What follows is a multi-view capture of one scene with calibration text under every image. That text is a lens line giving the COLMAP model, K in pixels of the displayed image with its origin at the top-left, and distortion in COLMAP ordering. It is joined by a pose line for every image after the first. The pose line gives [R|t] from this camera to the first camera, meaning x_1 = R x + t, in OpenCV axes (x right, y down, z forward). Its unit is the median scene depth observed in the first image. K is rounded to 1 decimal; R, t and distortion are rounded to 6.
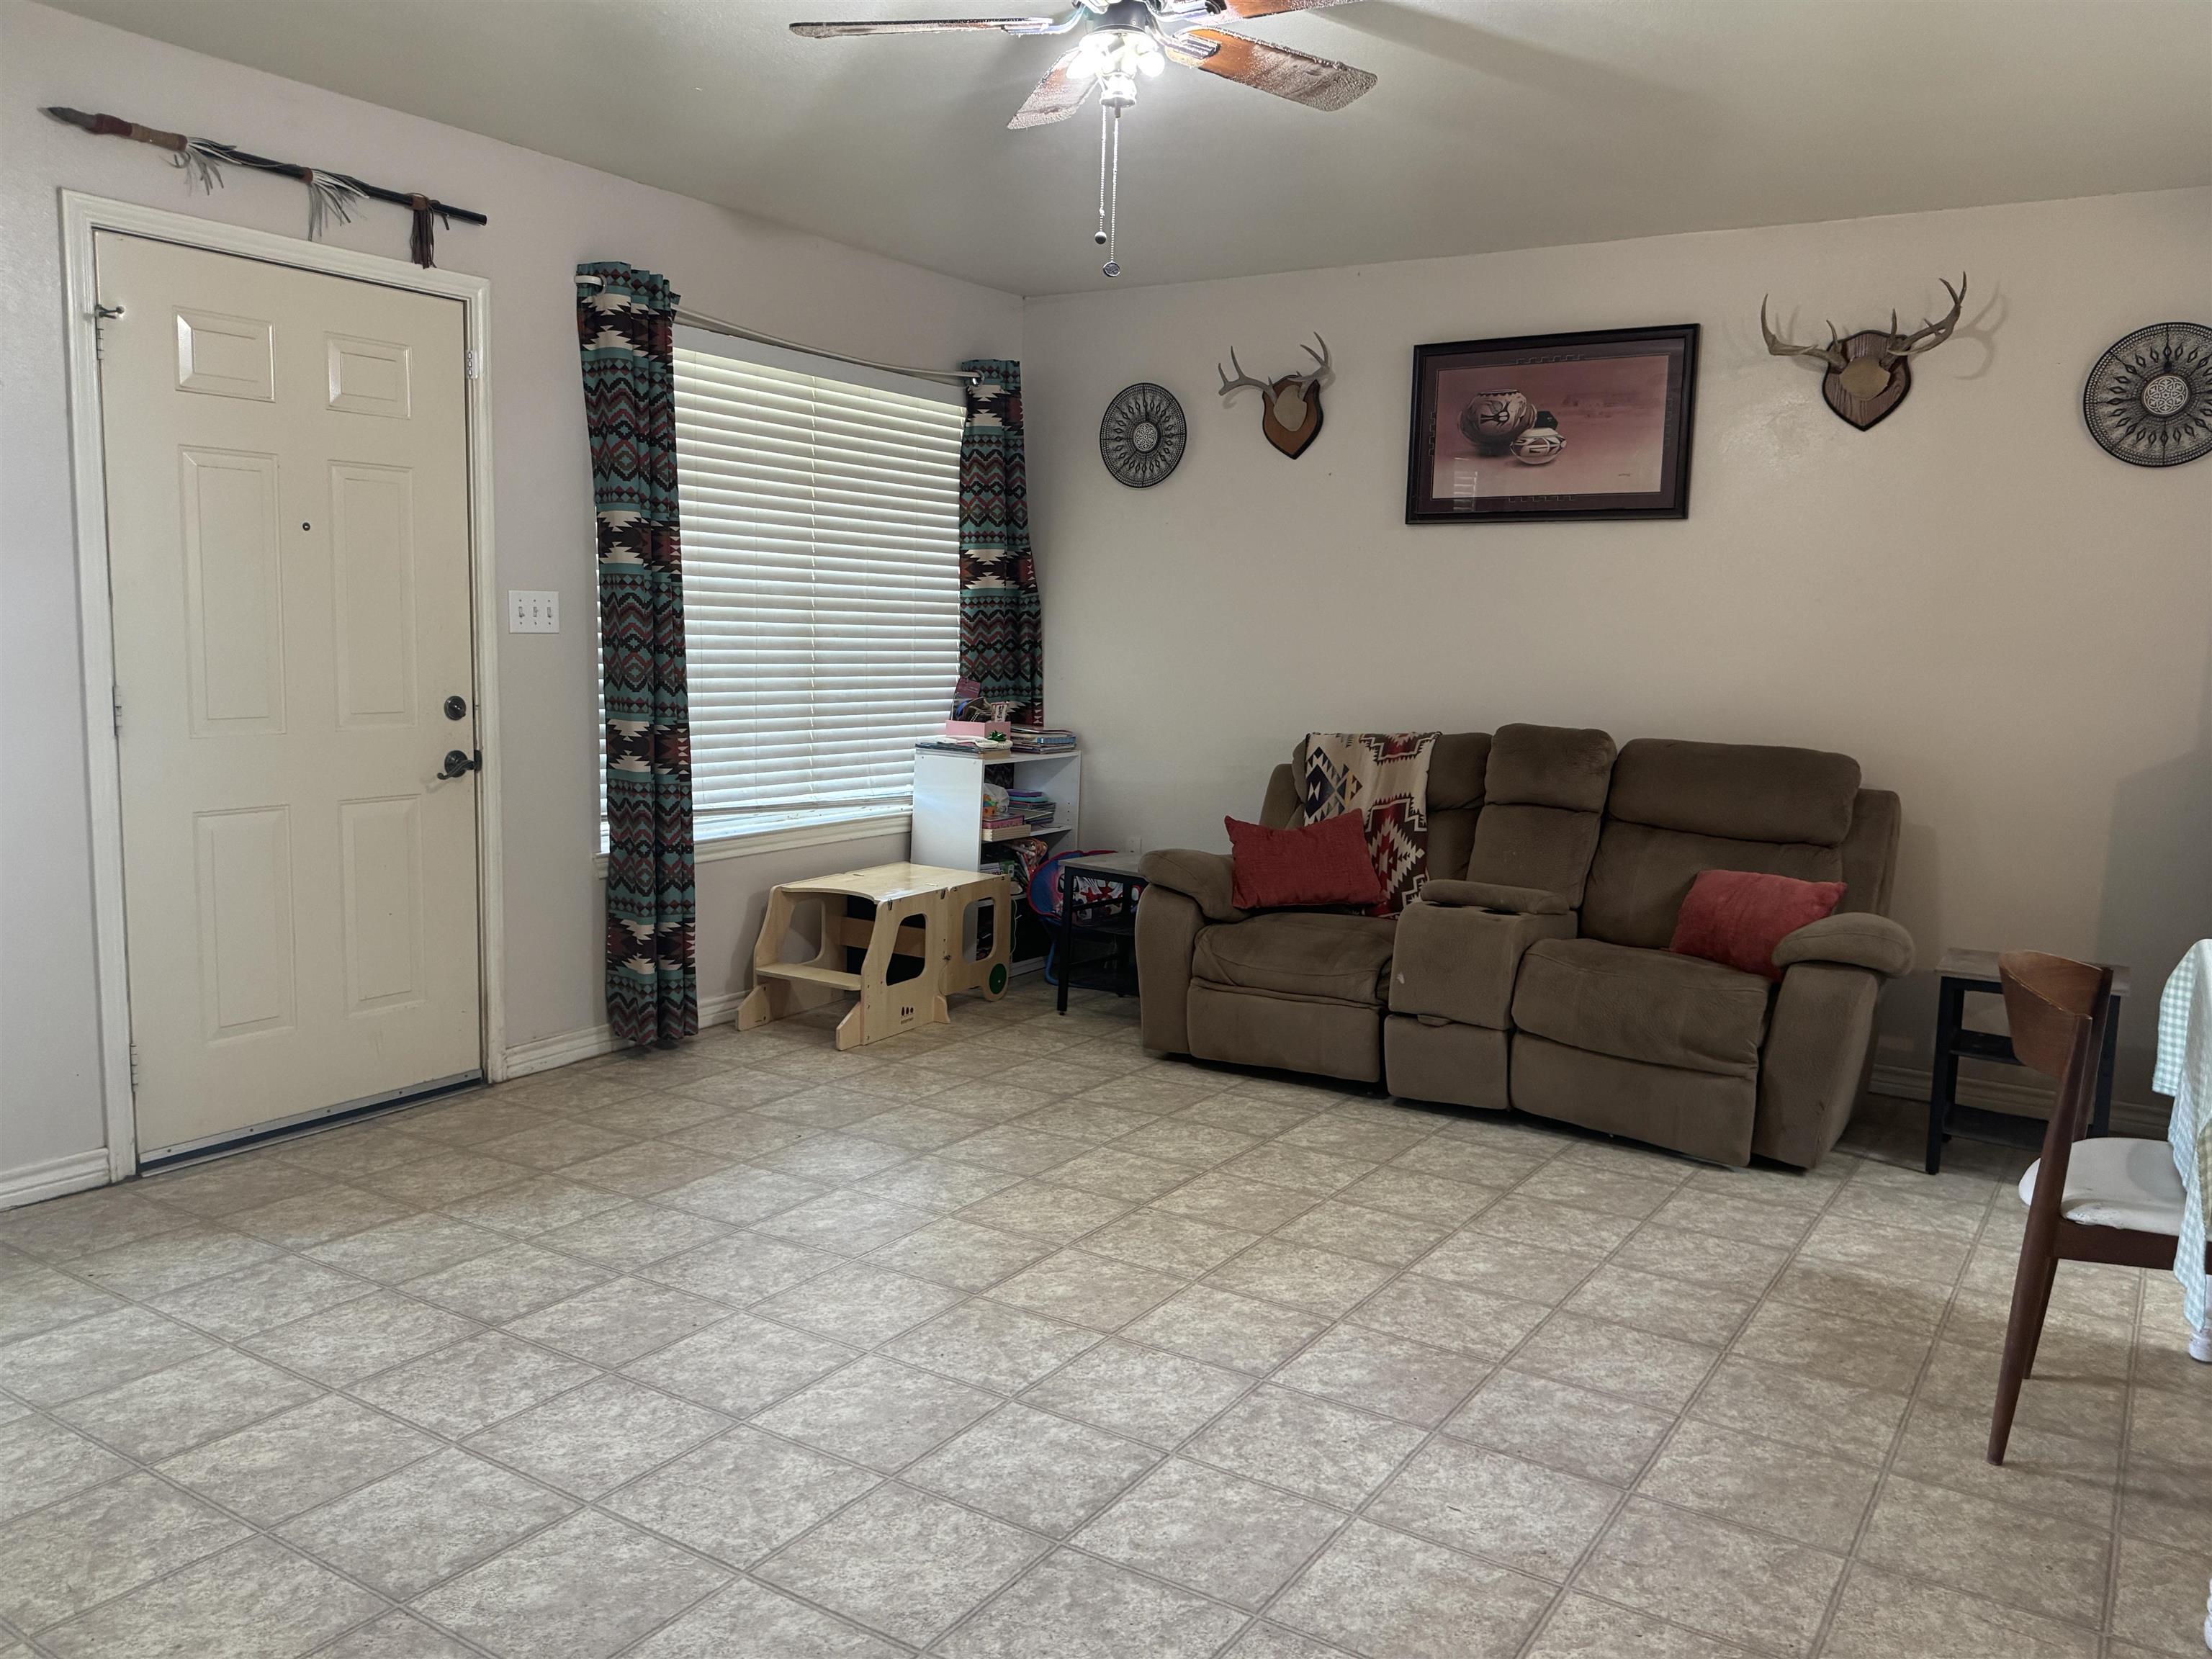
lens RADIAL K [[1641.7, 0, 1105.4], [0, 1641.7, 832.8], [0, 0, 1]] dist [0.010237, -0.012665]
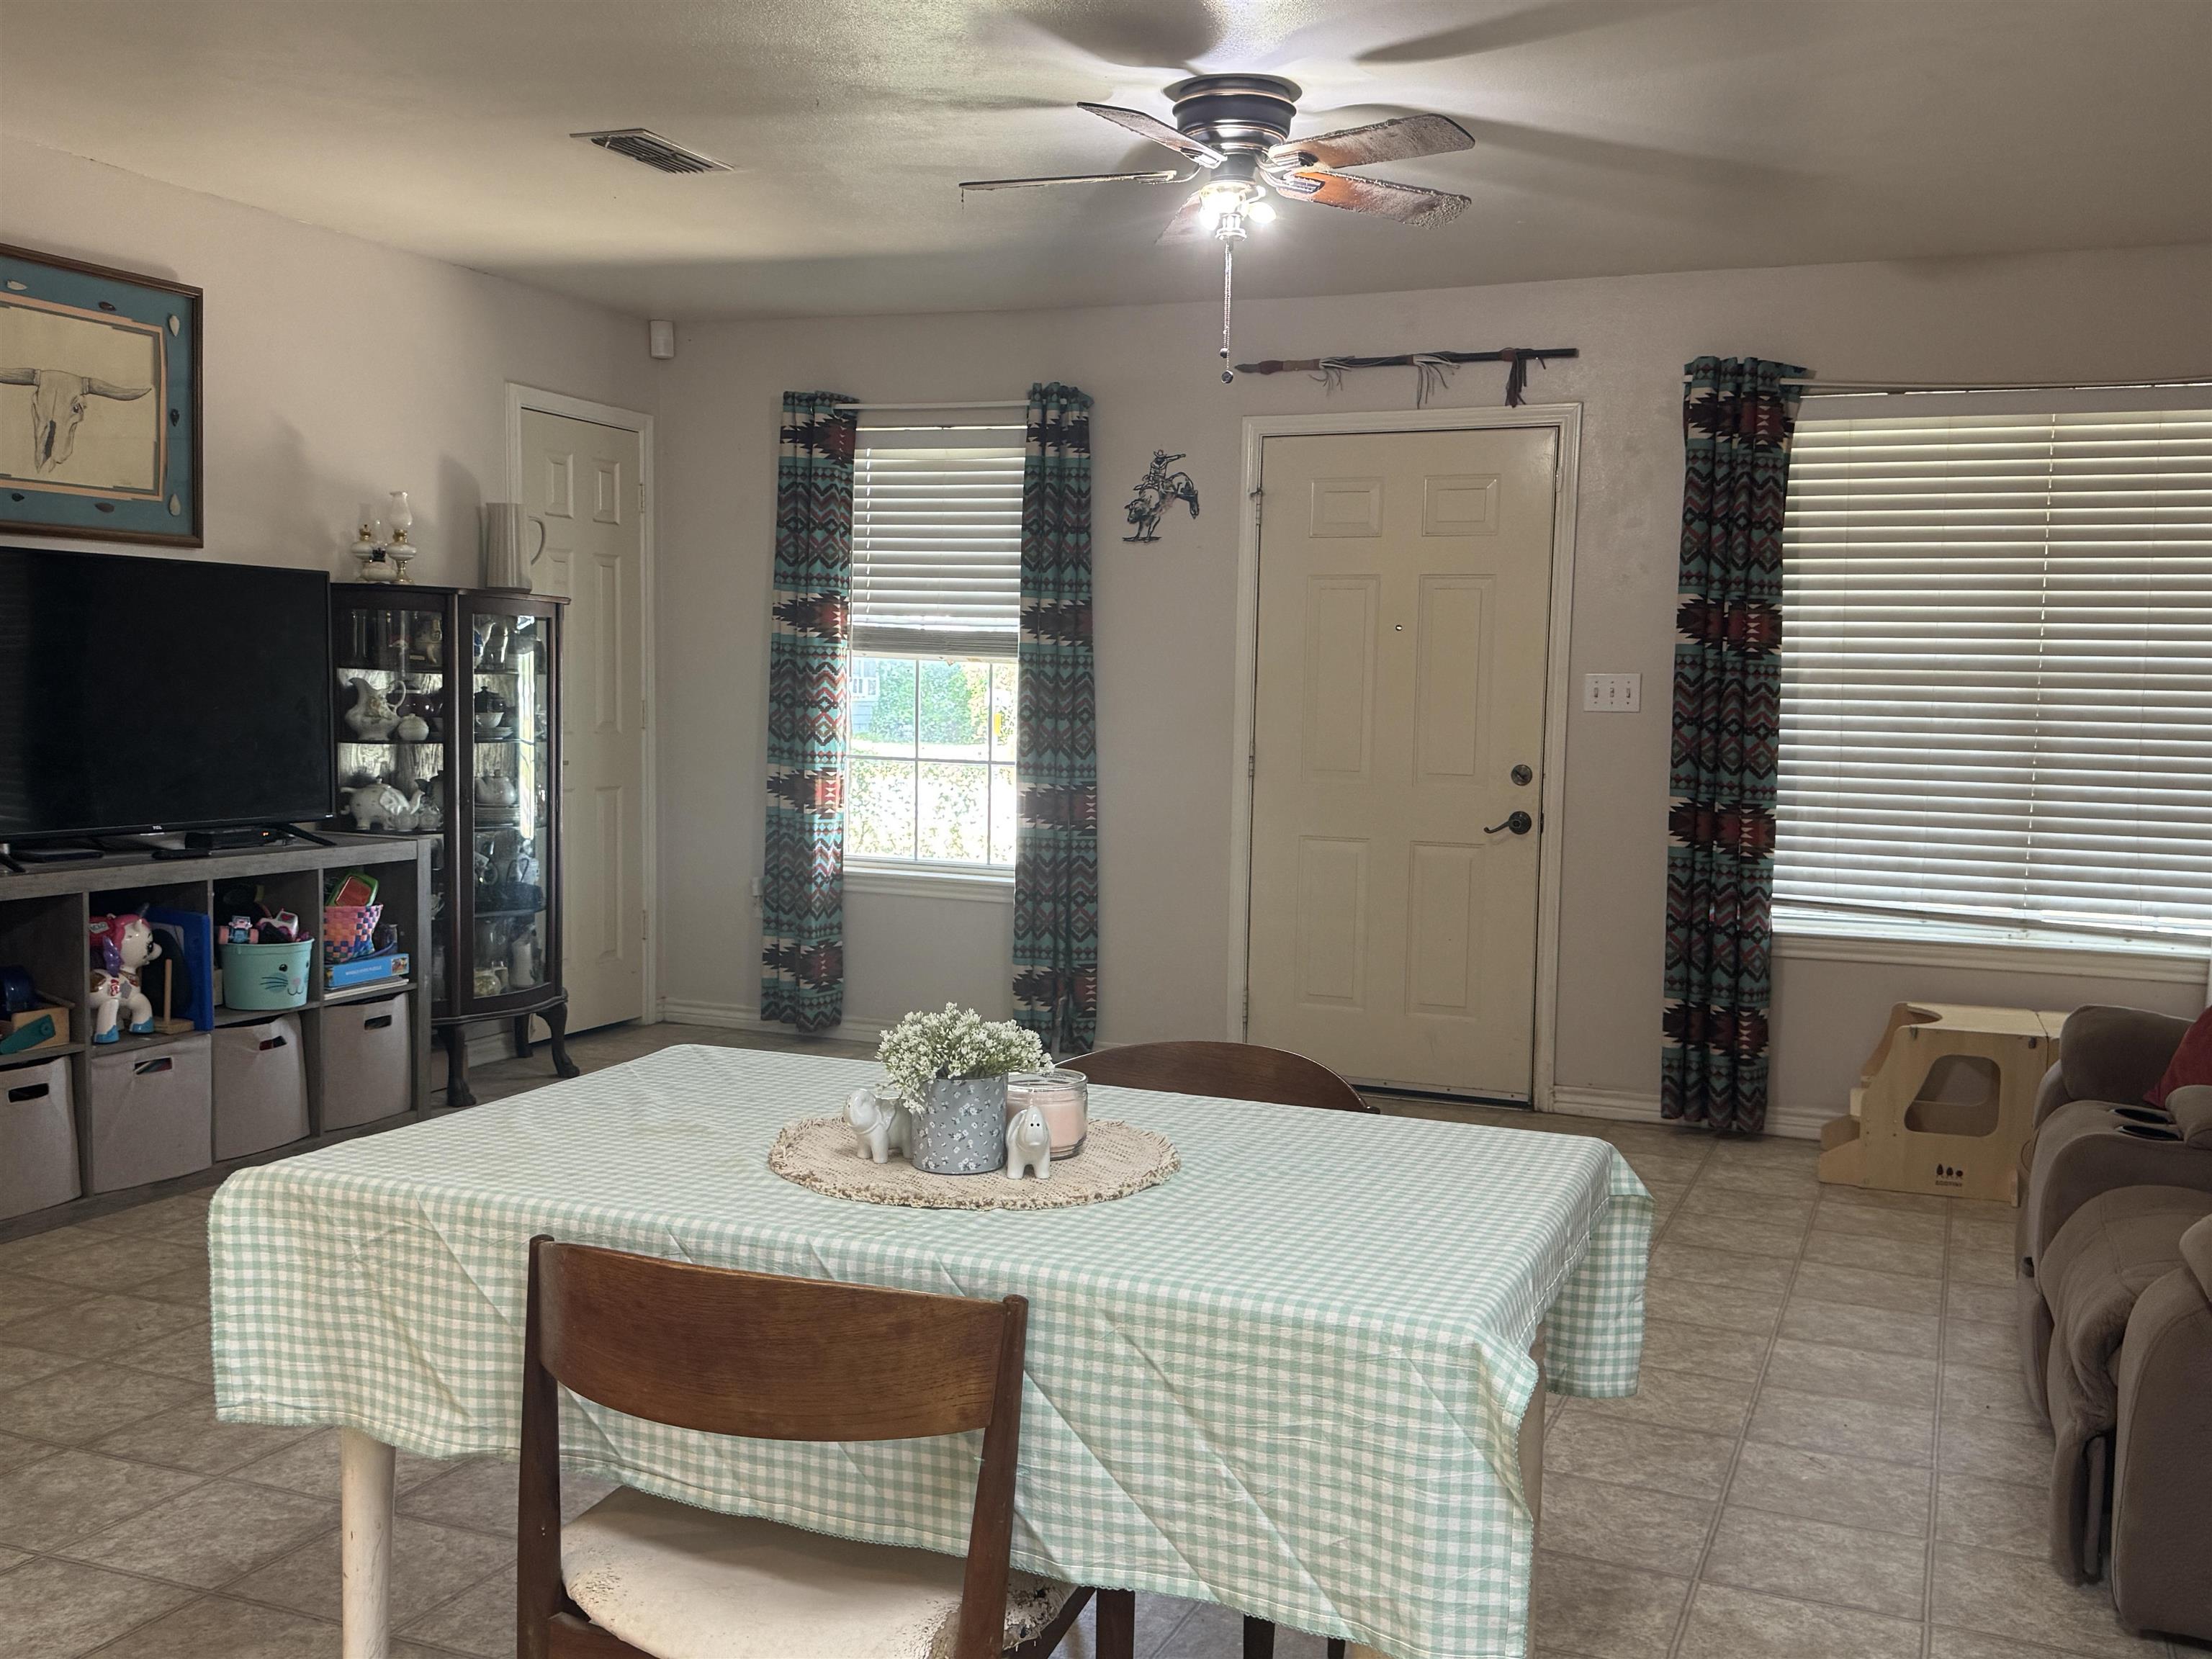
lens RADIAL K [[2069.4, 0, 1103.7], [0, 2069.4, 831.0], [0, 0, 1]] dist [0.094529, 0.000000]
pose [[0.184410, 0.058098, -0.981131, 0.946324], [-0.137848, 0.989913, 0.032708, -0.041784], [0.973135, 0.129215, 0.190559, 0.417807]]
